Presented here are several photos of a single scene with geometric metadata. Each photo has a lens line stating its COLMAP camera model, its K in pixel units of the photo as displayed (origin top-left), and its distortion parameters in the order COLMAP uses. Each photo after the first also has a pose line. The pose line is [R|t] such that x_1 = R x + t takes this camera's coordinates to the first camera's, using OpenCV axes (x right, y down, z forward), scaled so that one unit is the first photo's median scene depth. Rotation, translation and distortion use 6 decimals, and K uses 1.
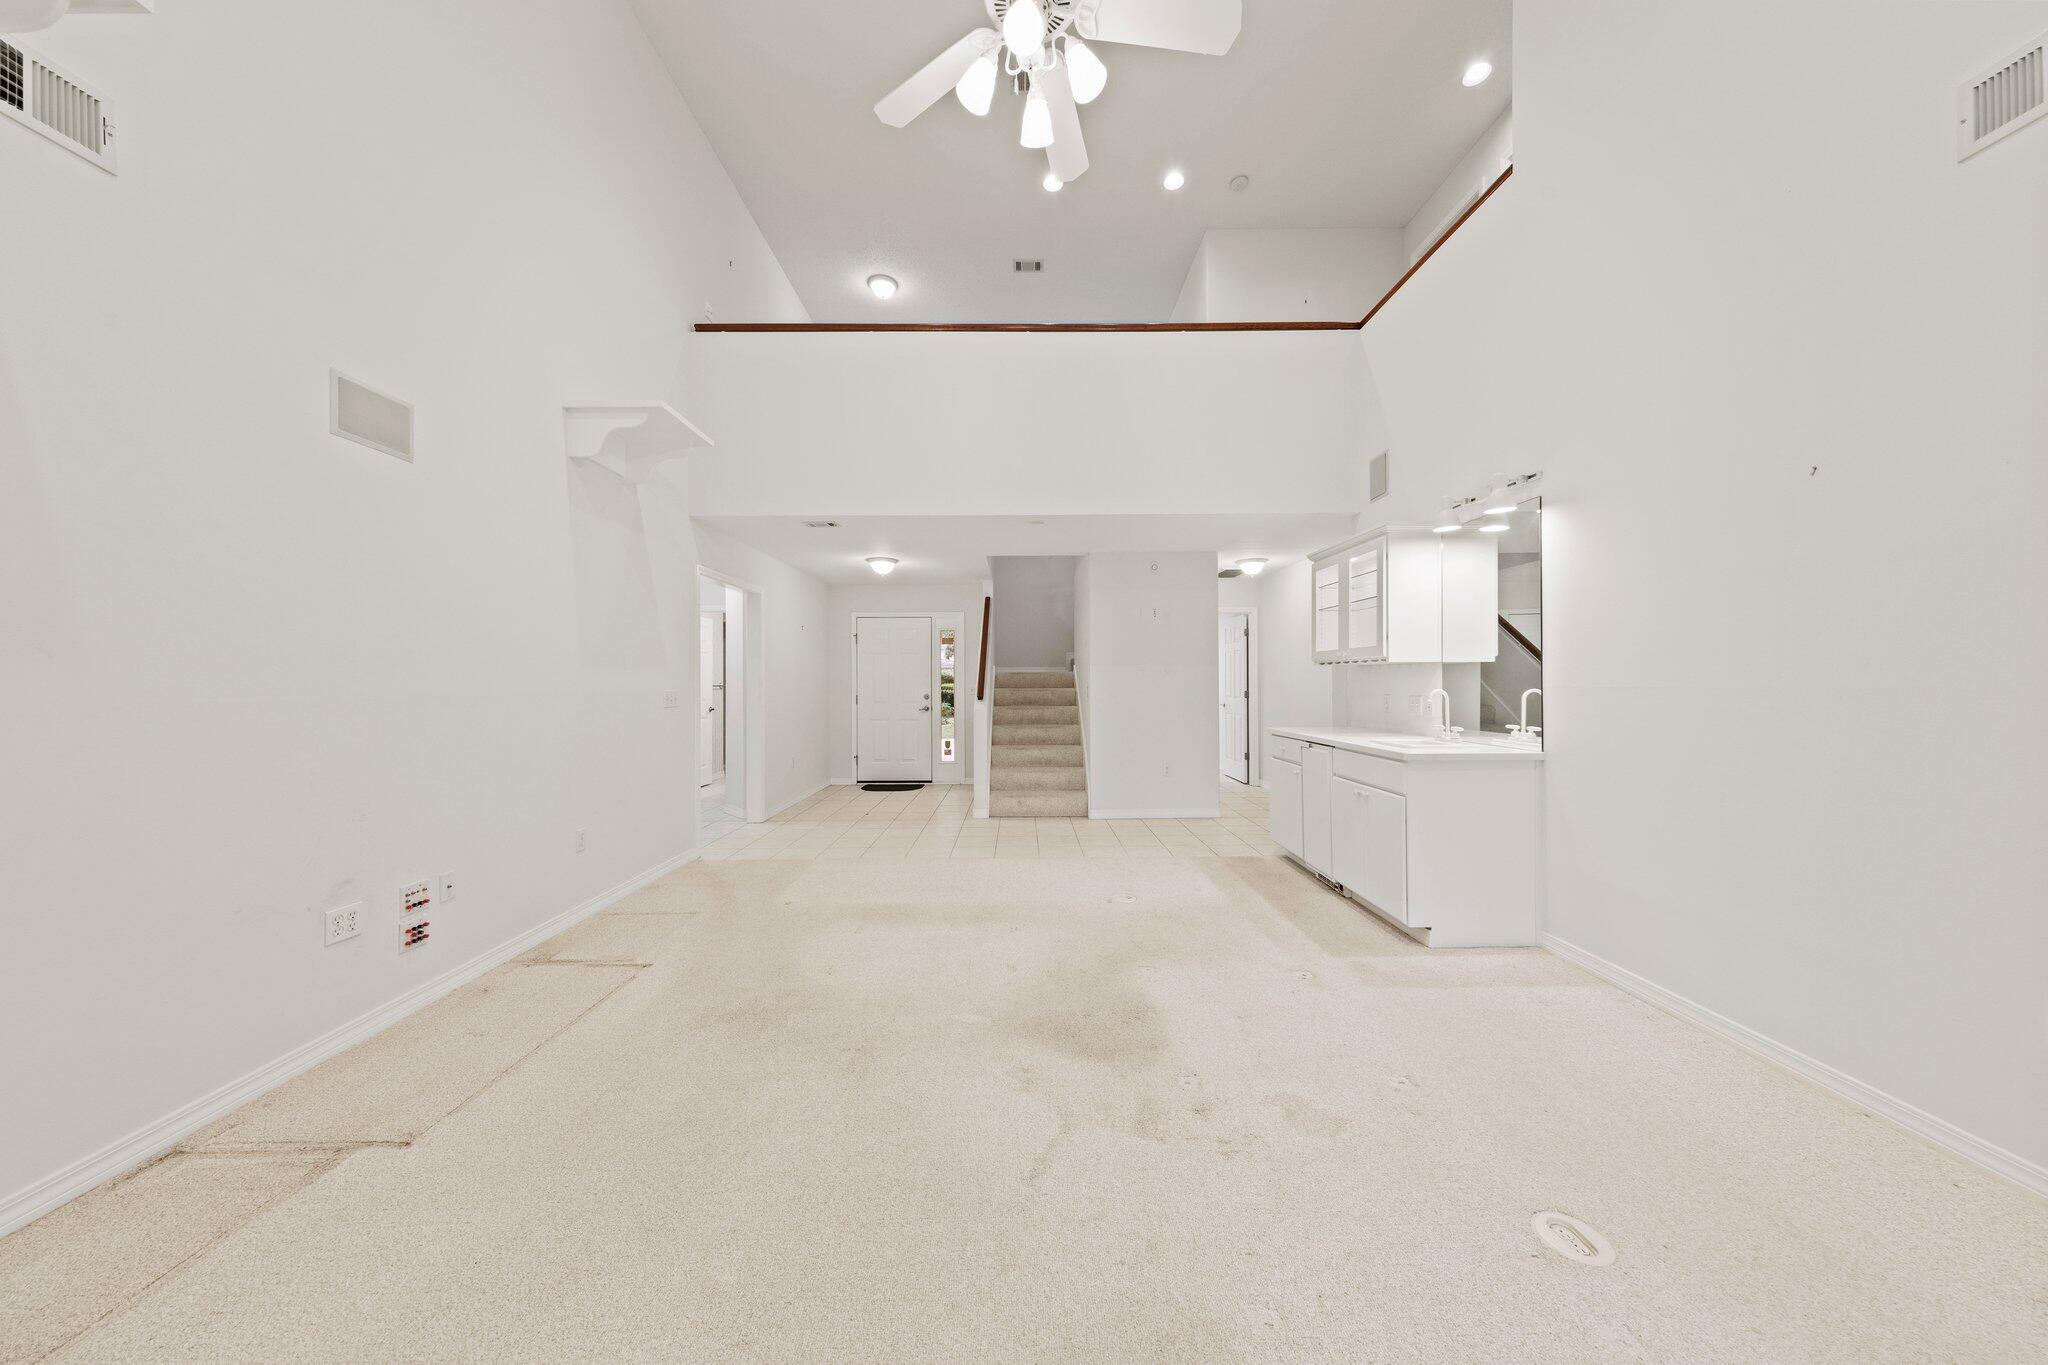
lens RADIAL K [[652.9, 0, 1027.0], [0, 652.9, 684.8], [0, 0, 1]] dist [0.008155, 0.000003]
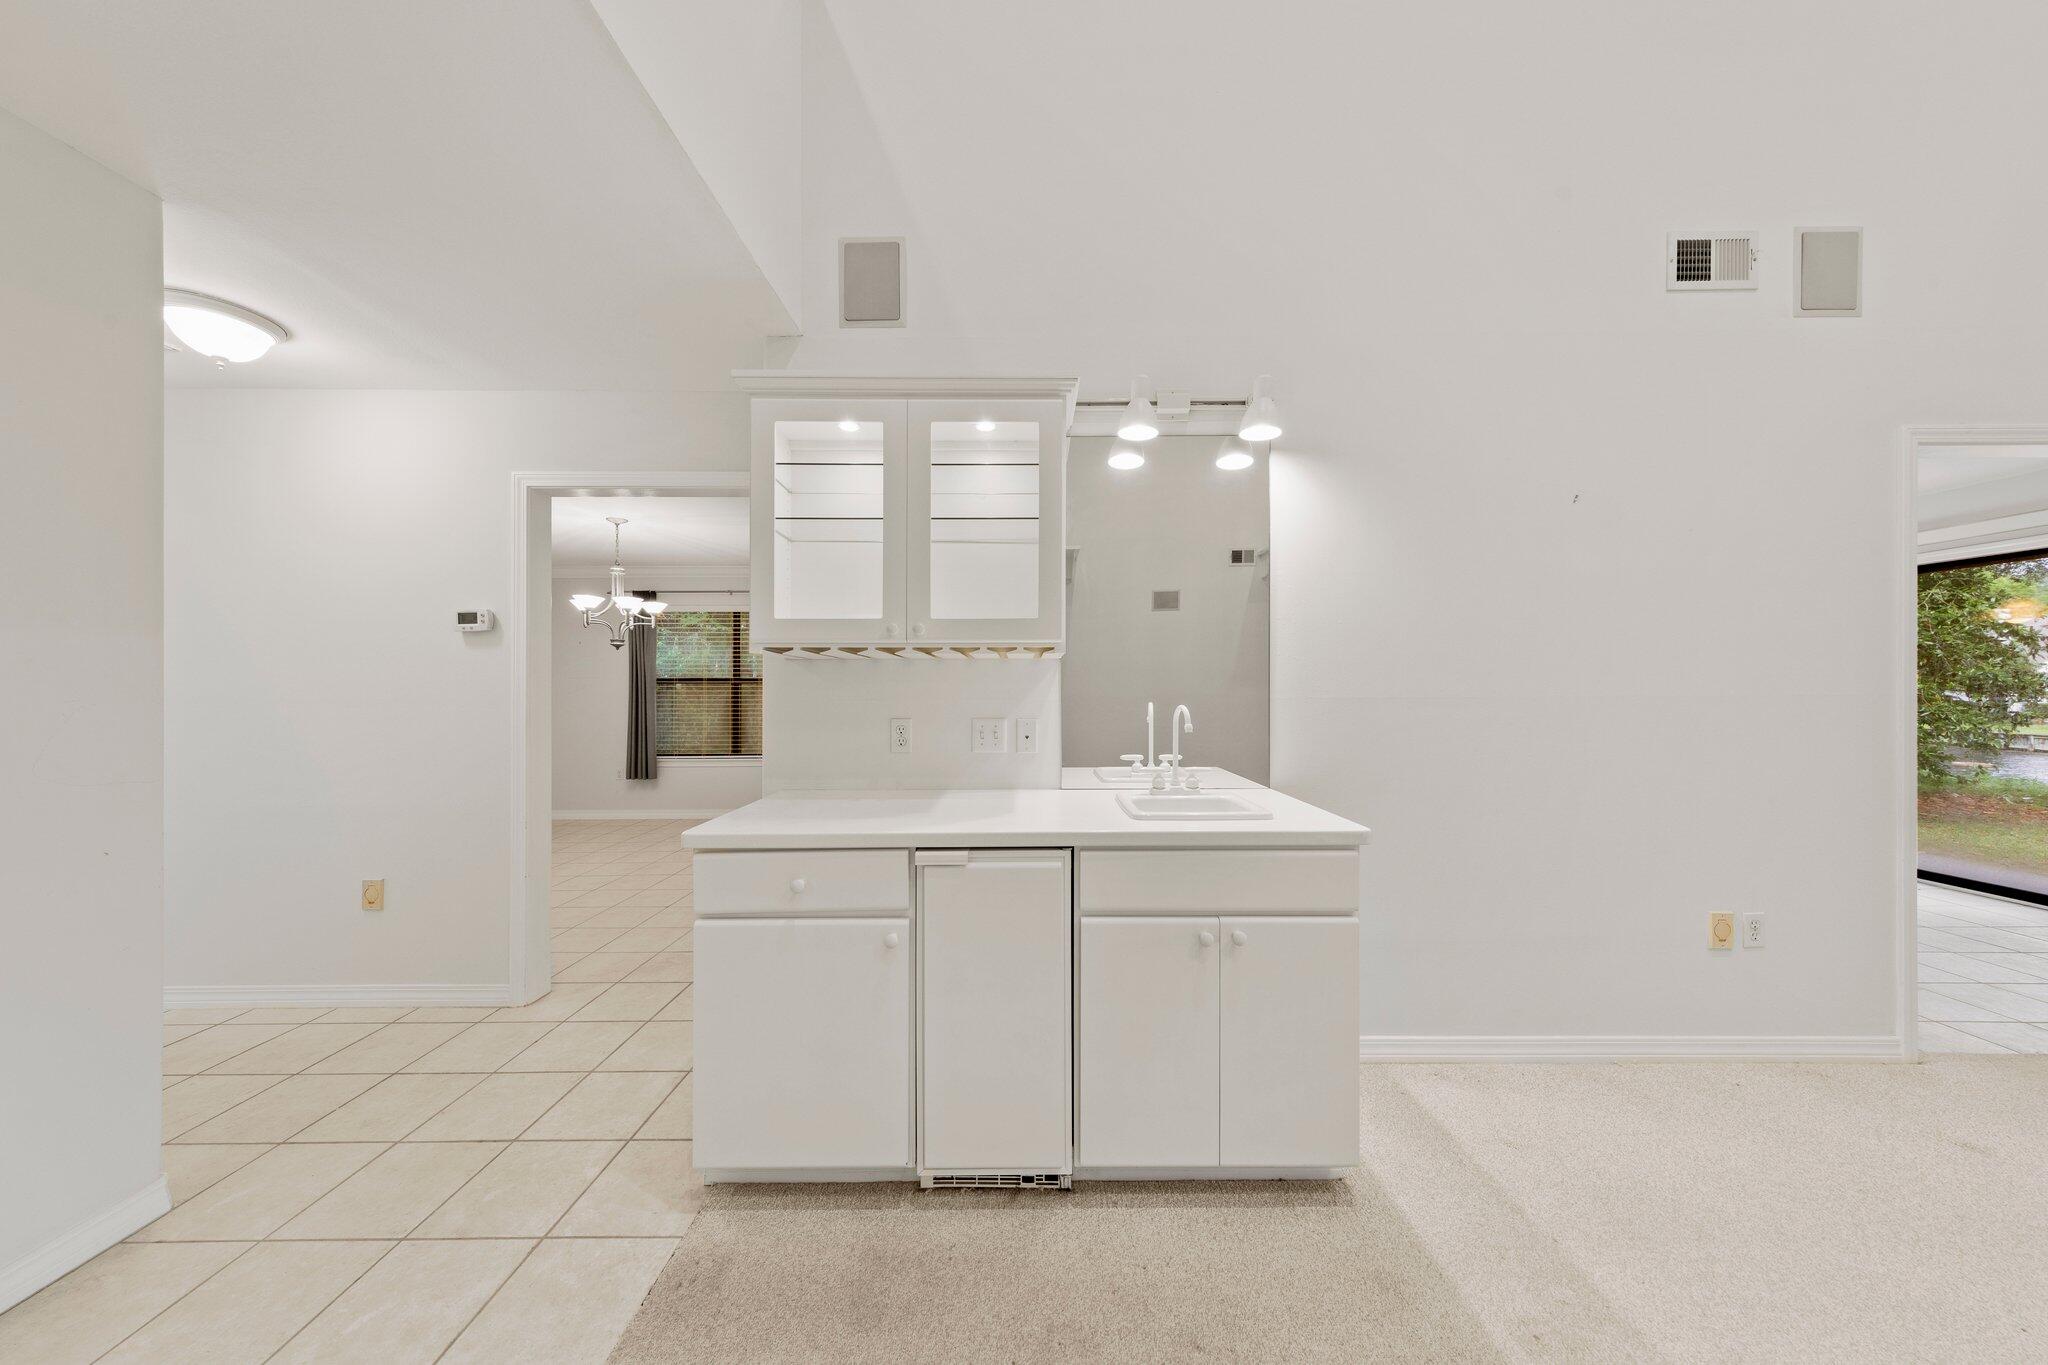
lens RADIAL K [[652.9, 0, 1027.0], [0, 652.9, 684.8], [0, 0, 1]] dist [0.008155, 0.000003]
pose [[0.009374, 0.010187, 0.999904, 0.059119], [0.006783, 0.999924, -0.010251, -0.007283], [-0.999933, 0.006878, 0.009304, 1.248241]]
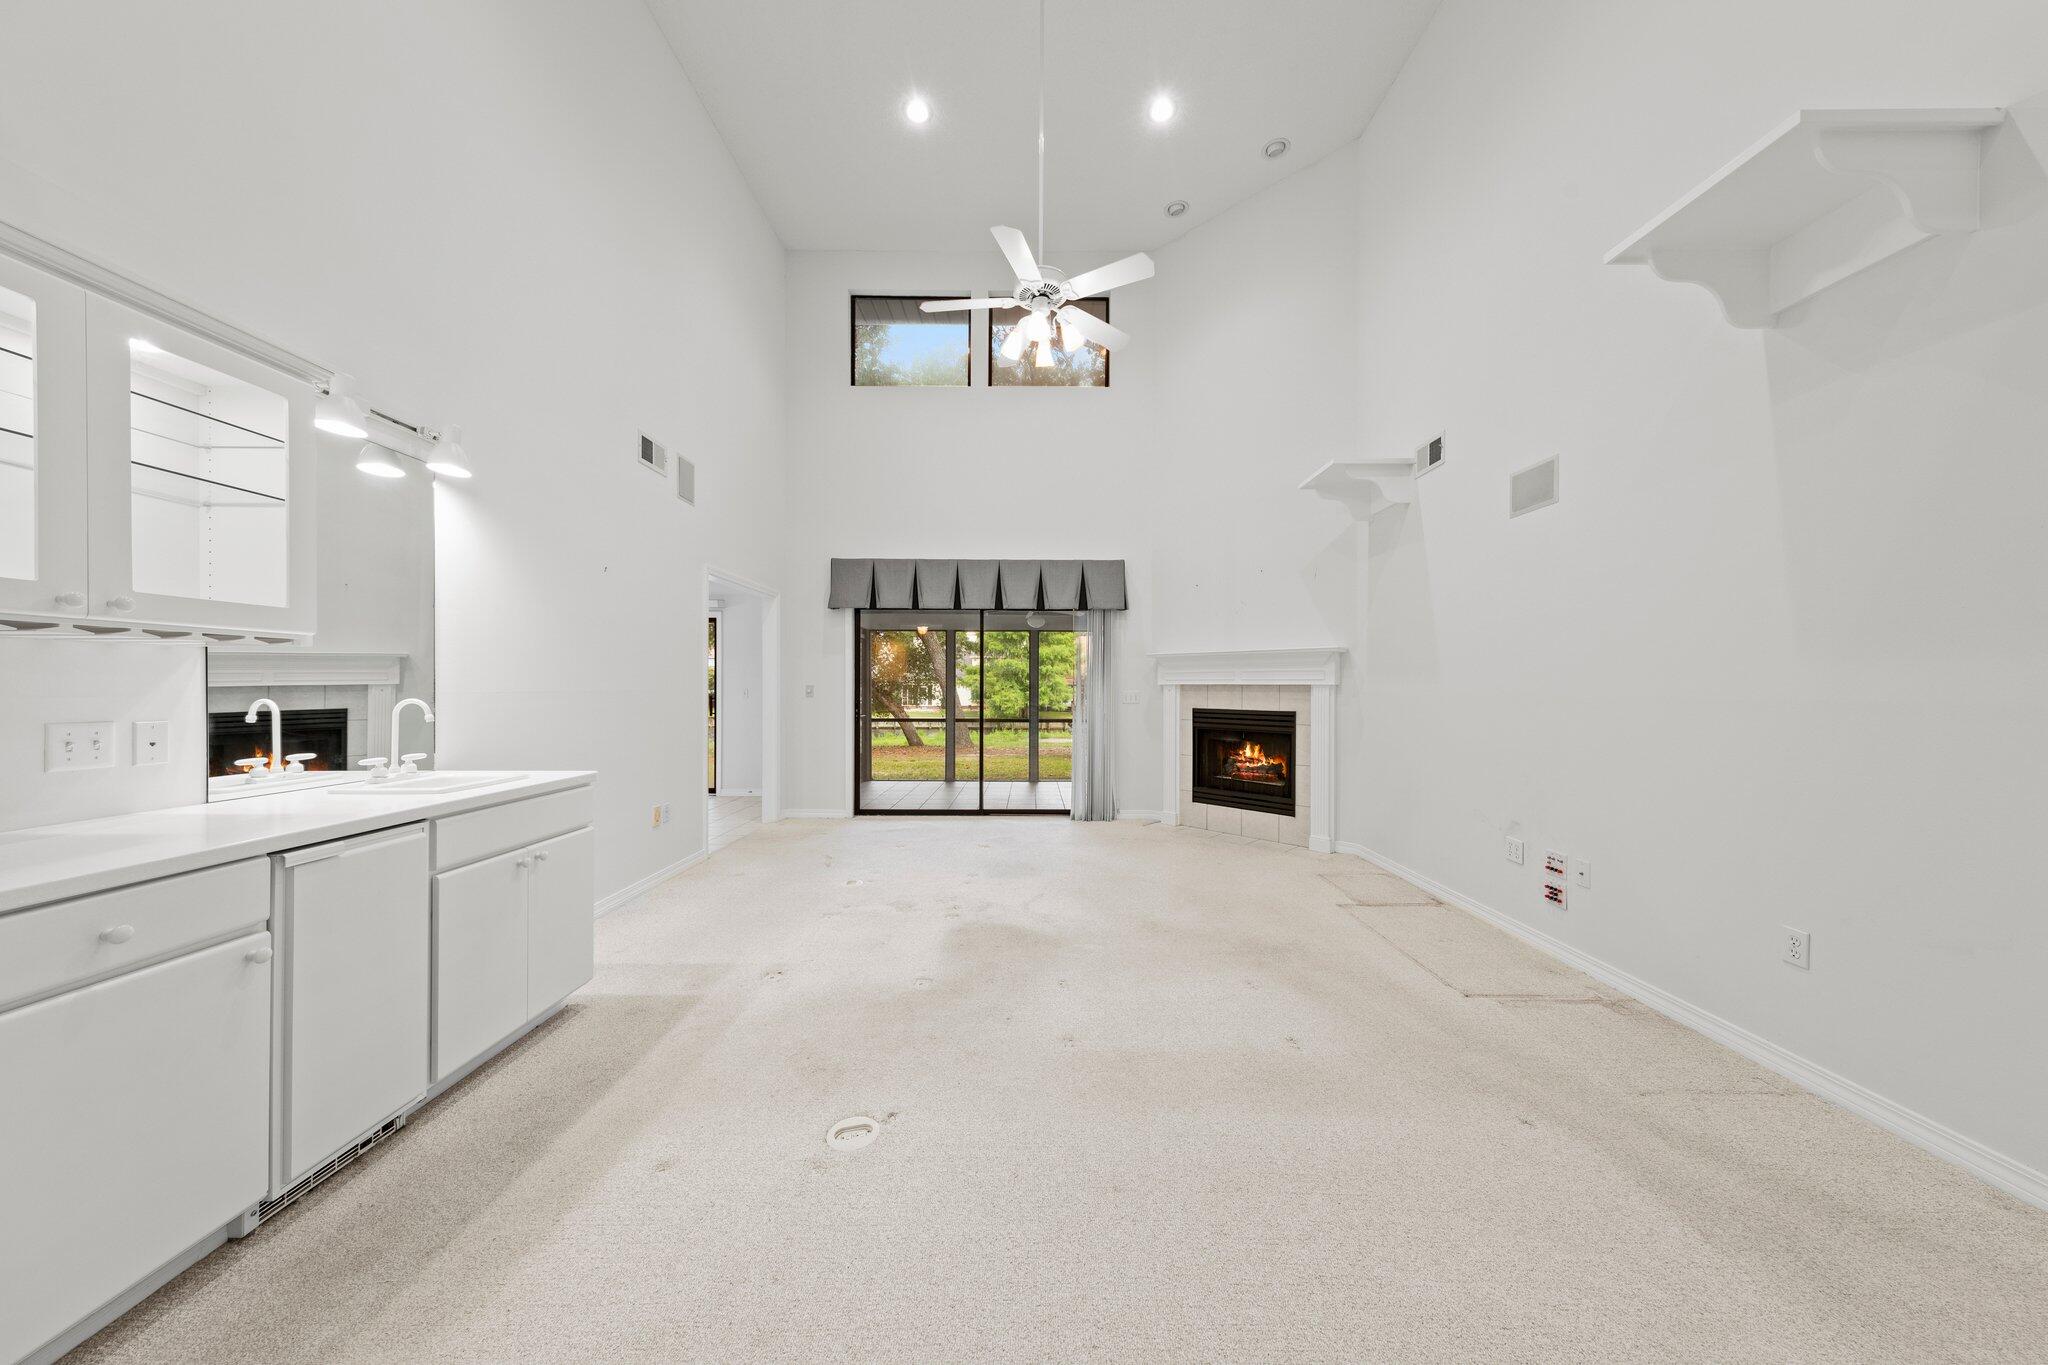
lens RADIAL K [[652.9, 0, 1027.0], [0, 652.9, 684.8], [0, 0, 1]] dist [0.008155, 0.000003]
pose [[-0.999874, 0.003327, 0.015540, 0.012957], [0.003334, 0.999994, 0.000456, -0.006291], [-0.015539, 0.000508, -0.999879, 1.818650]]
